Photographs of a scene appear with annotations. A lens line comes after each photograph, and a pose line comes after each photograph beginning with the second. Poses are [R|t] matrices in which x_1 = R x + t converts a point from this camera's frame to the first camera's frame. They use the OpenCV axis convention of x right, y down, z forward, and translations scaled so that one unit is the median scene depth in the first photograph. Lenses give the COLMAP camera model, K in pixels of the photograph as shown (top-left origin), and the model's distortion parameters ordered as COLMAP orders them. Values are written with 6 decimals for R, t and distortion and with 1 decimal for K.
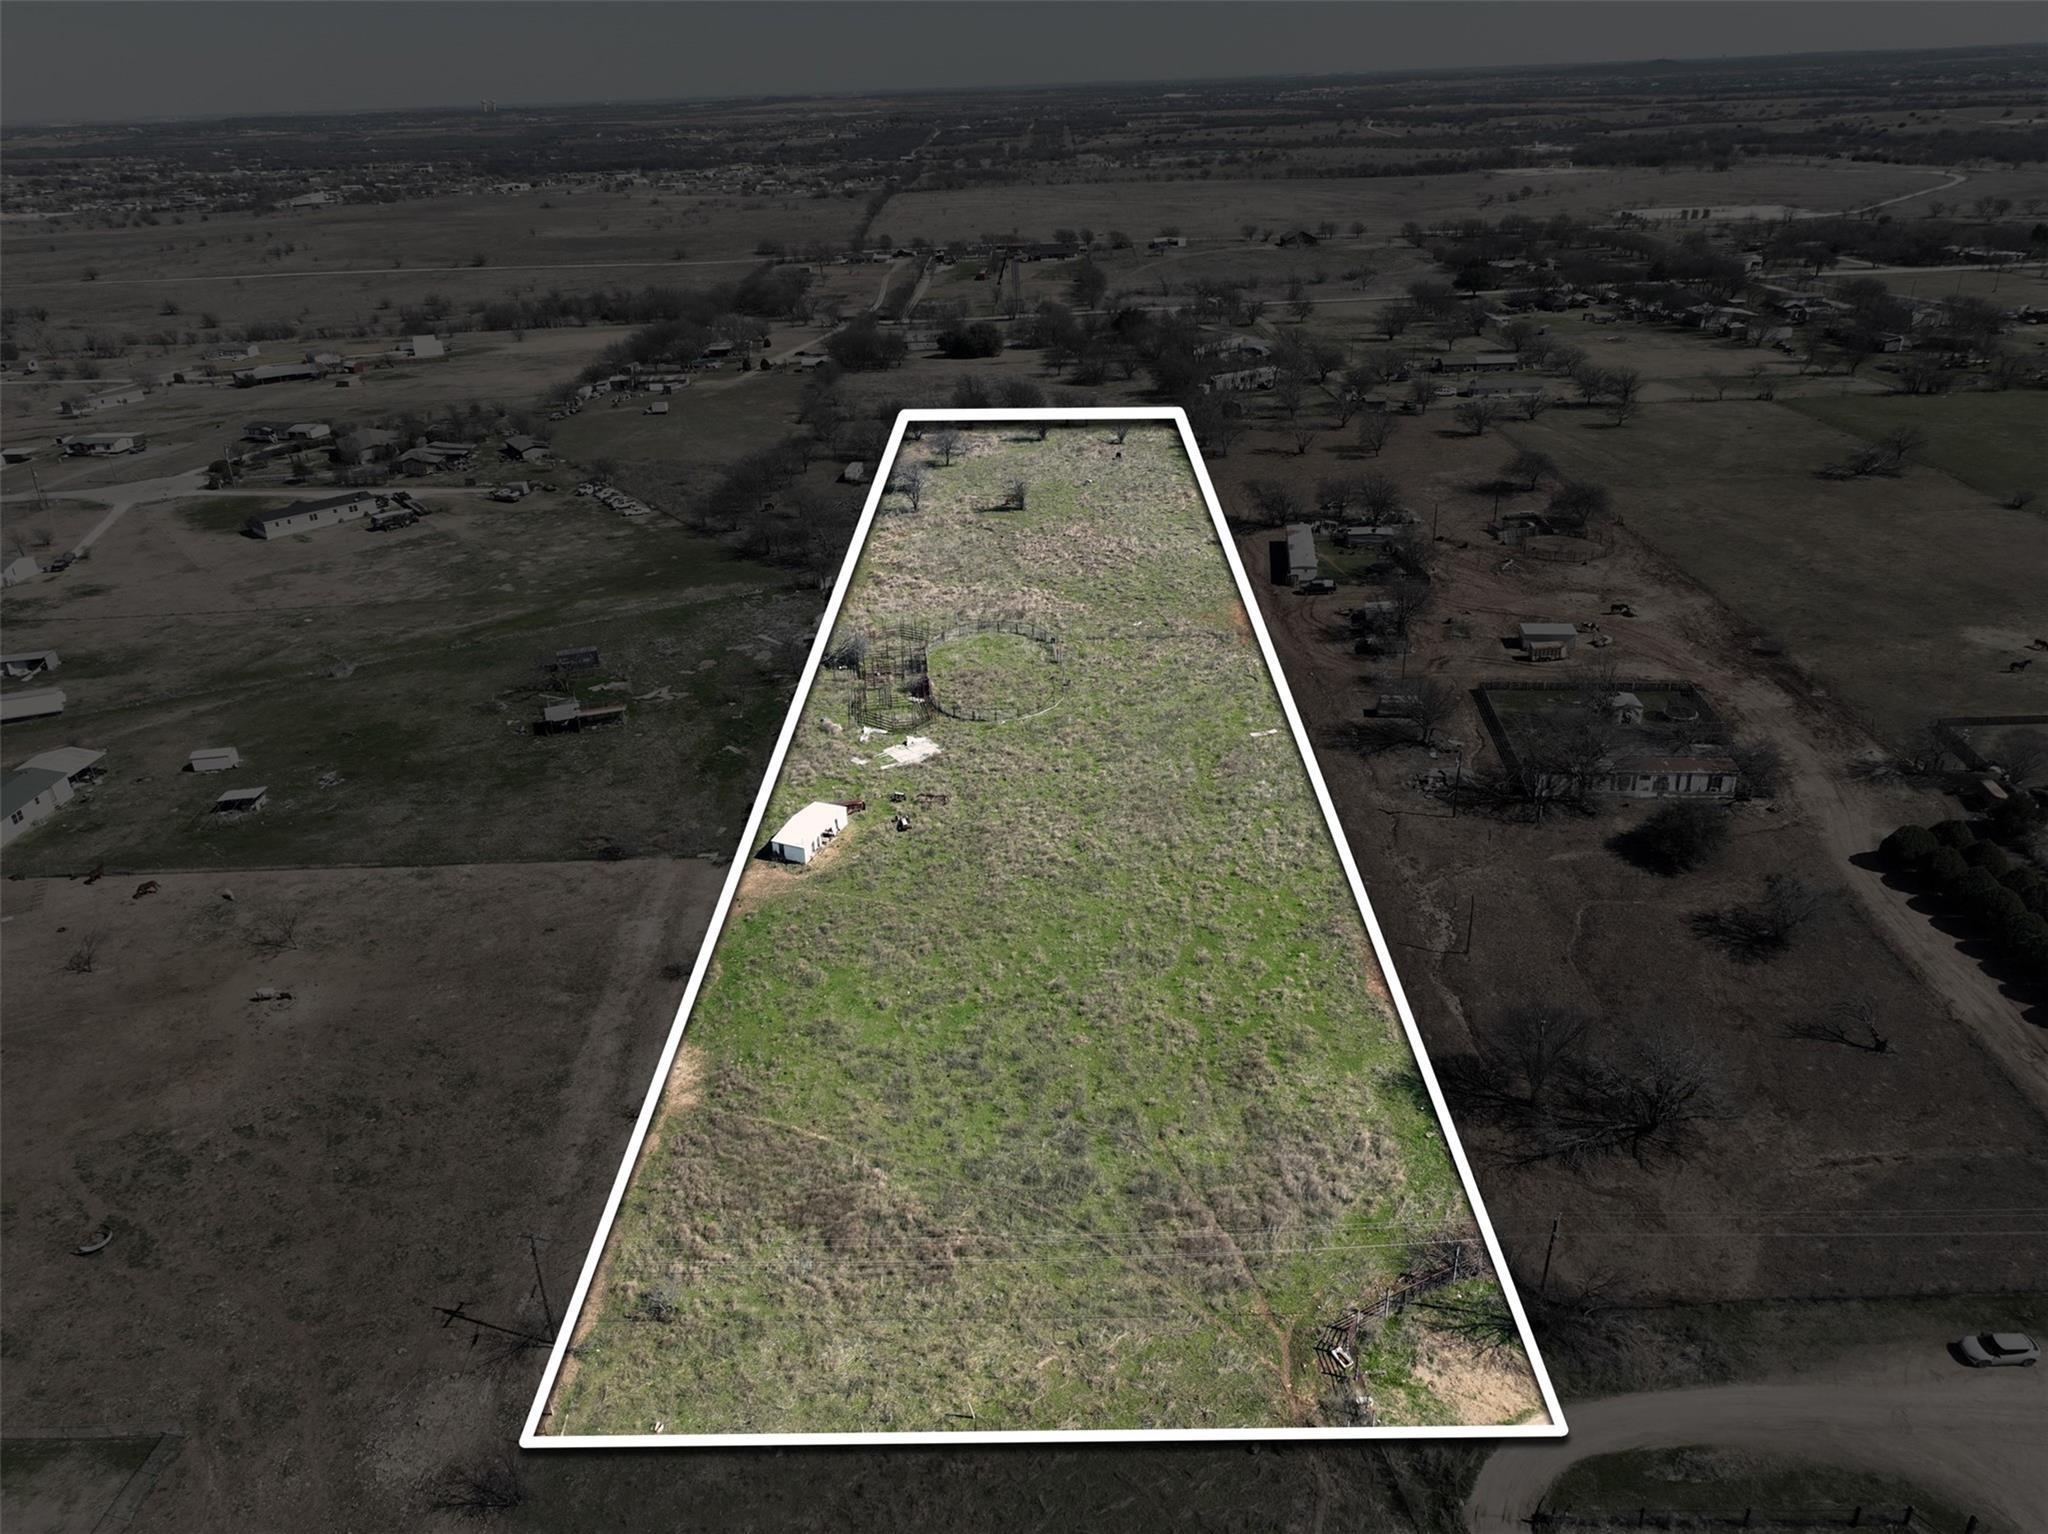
lens RADIAL K [[1435.3, 0, 1024.0], [0, 1435.3, 767.0], [0, 0, 1]] dist [-0.002401, 0.019360]
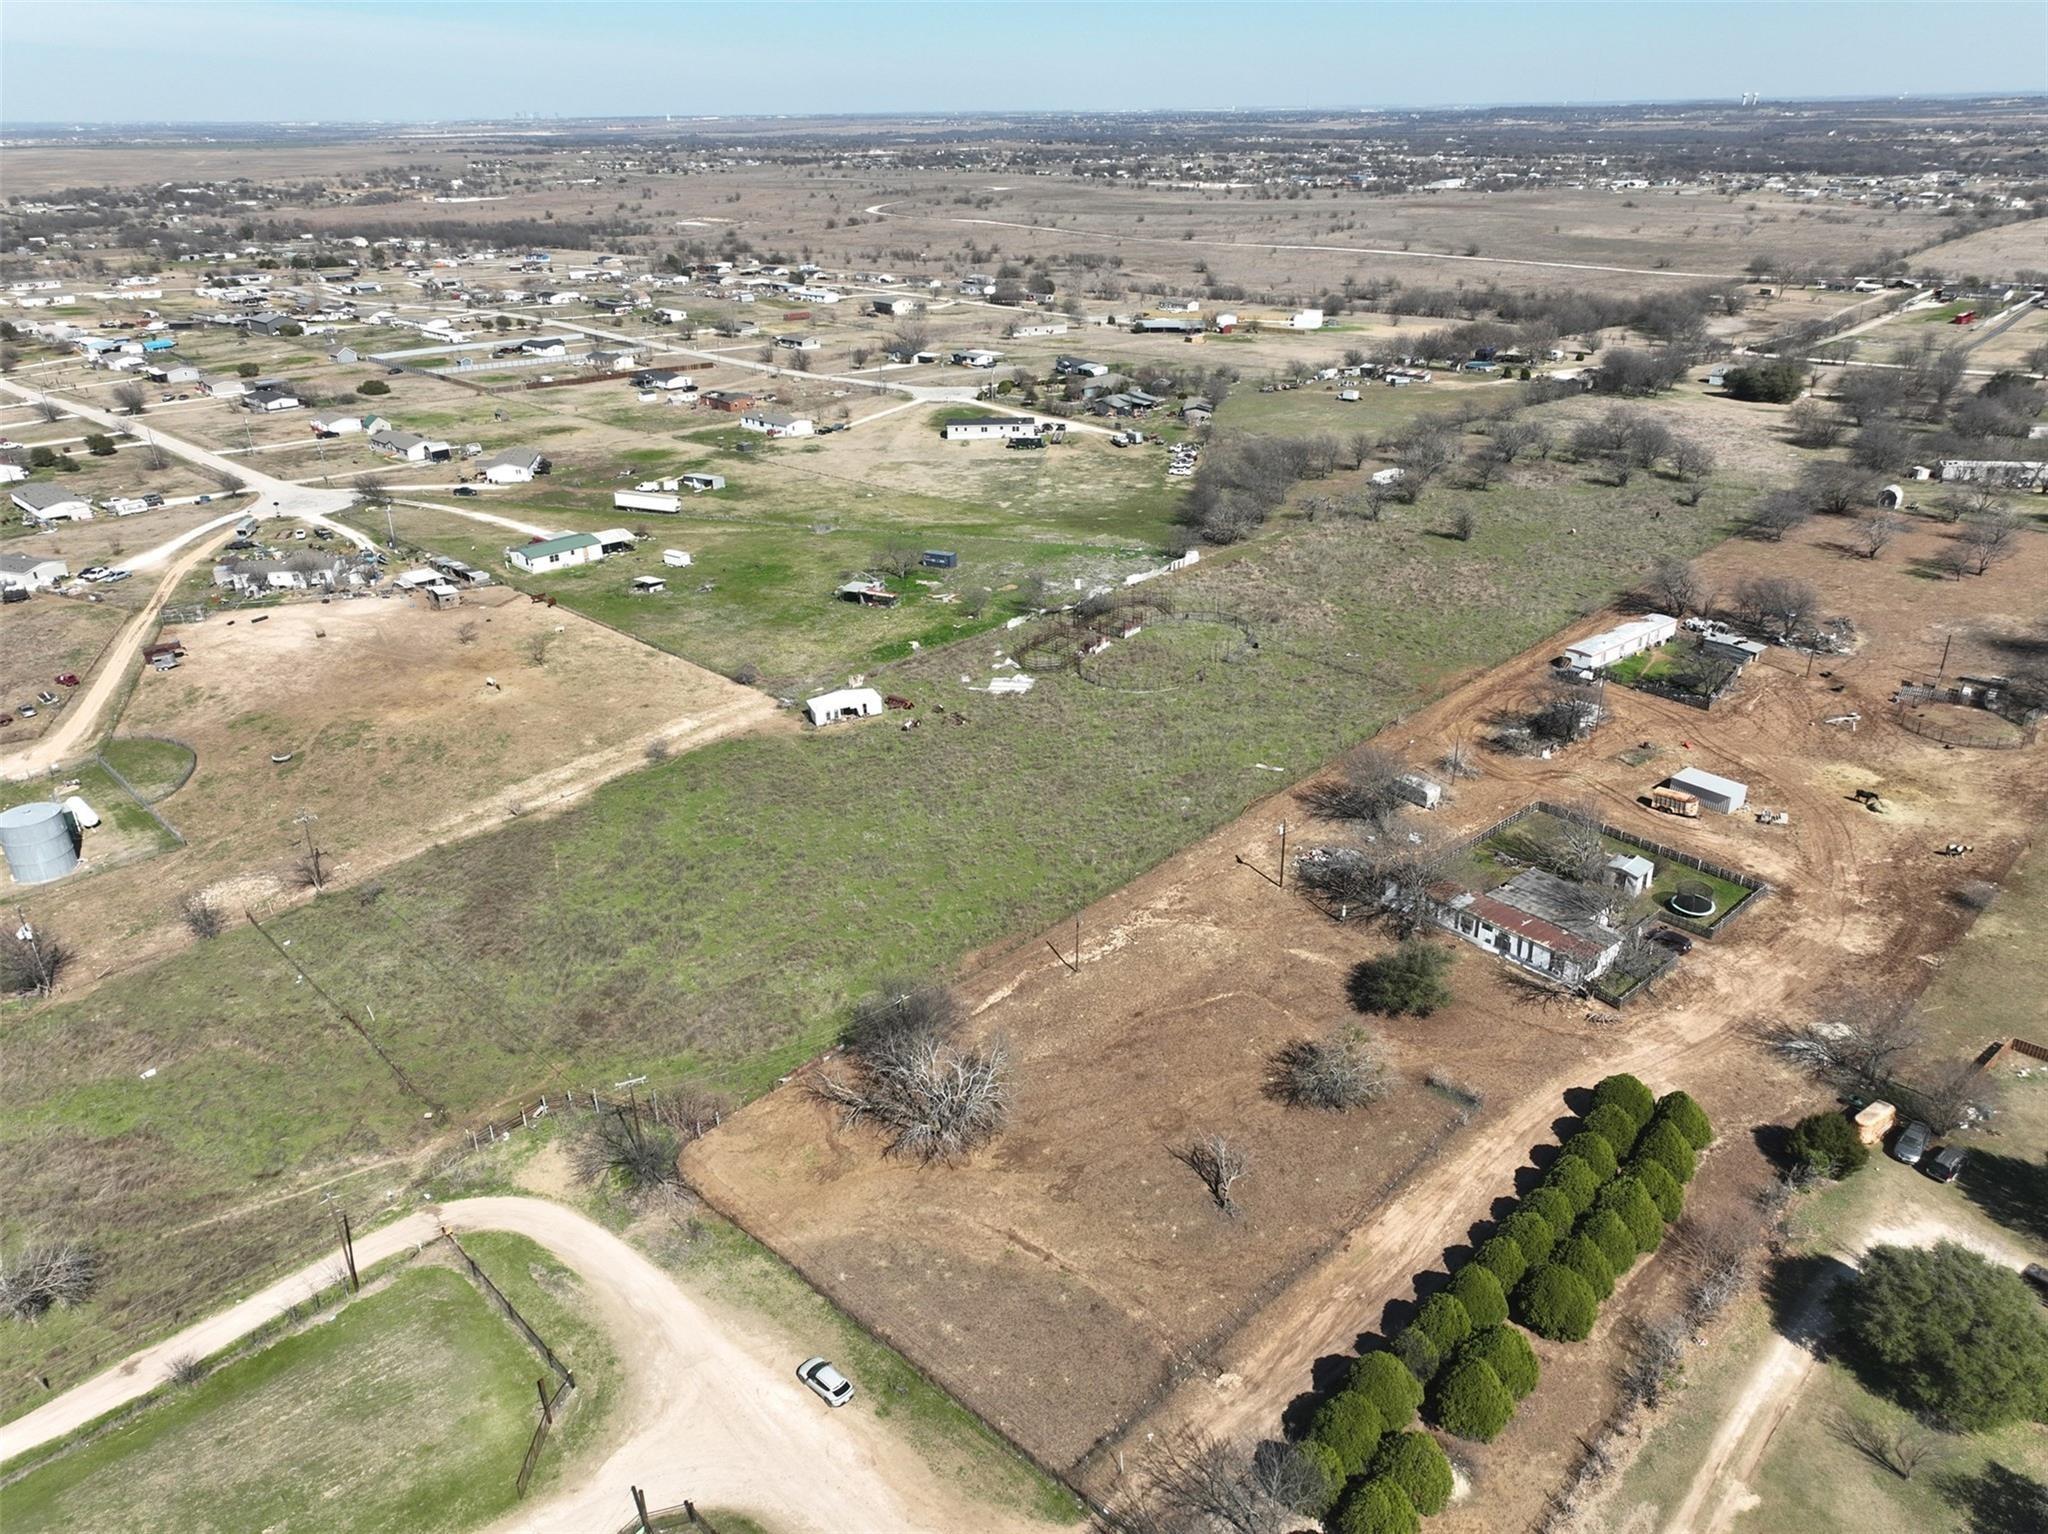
lens RADIAL K [[1435.3, 0, 1024.0], [0, 1435.3, 767.0], [0, 0, 1]] dist [-0.002401, 0.019360]
pose [[0.718149, 0.314267, -0.620885, 0.411017], [-0.311225, 0.943062, 0.117361, -0.054590], [0.622415, 0.108952, 0.775067, 0.081653]]
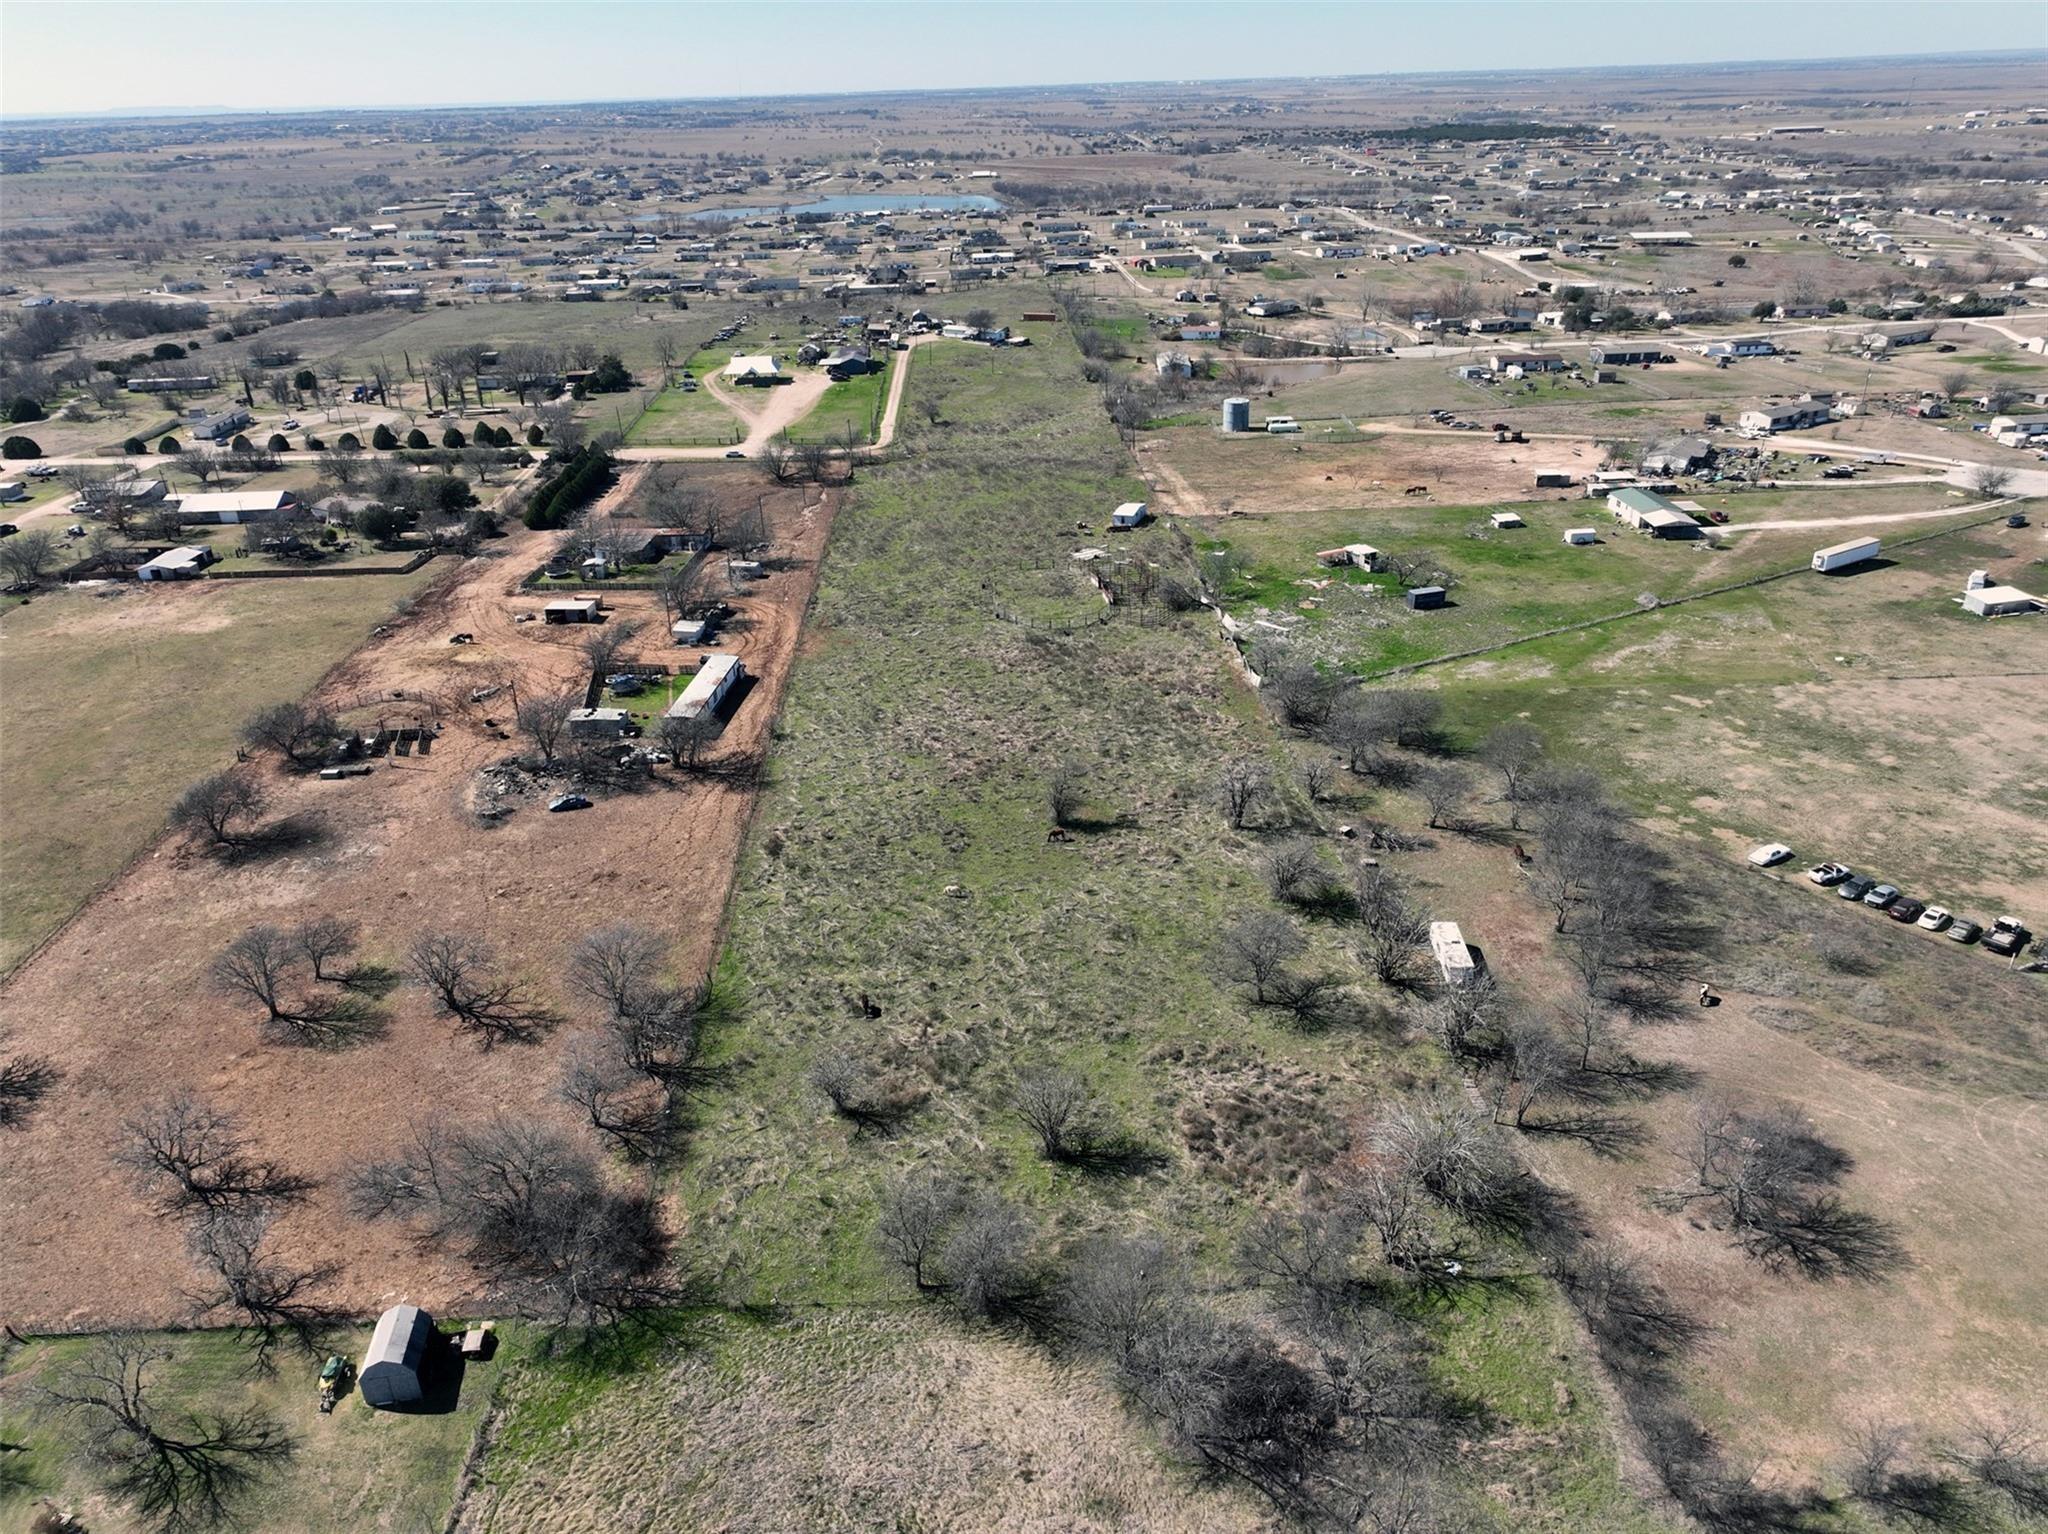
lens RADIAL K [[1435.3, 0, 1024.0], [0, 1435.3, 767.0], [0, 0, 1]] dist [-0.002401, 0.019360]
pose [[-0.996814, 0.077412, -0.019223, 0.020353], [0.033444, 0.624420, 0.780372, -0.632151], [0.072413, 0.777243, -0.625020, 1.293781]]
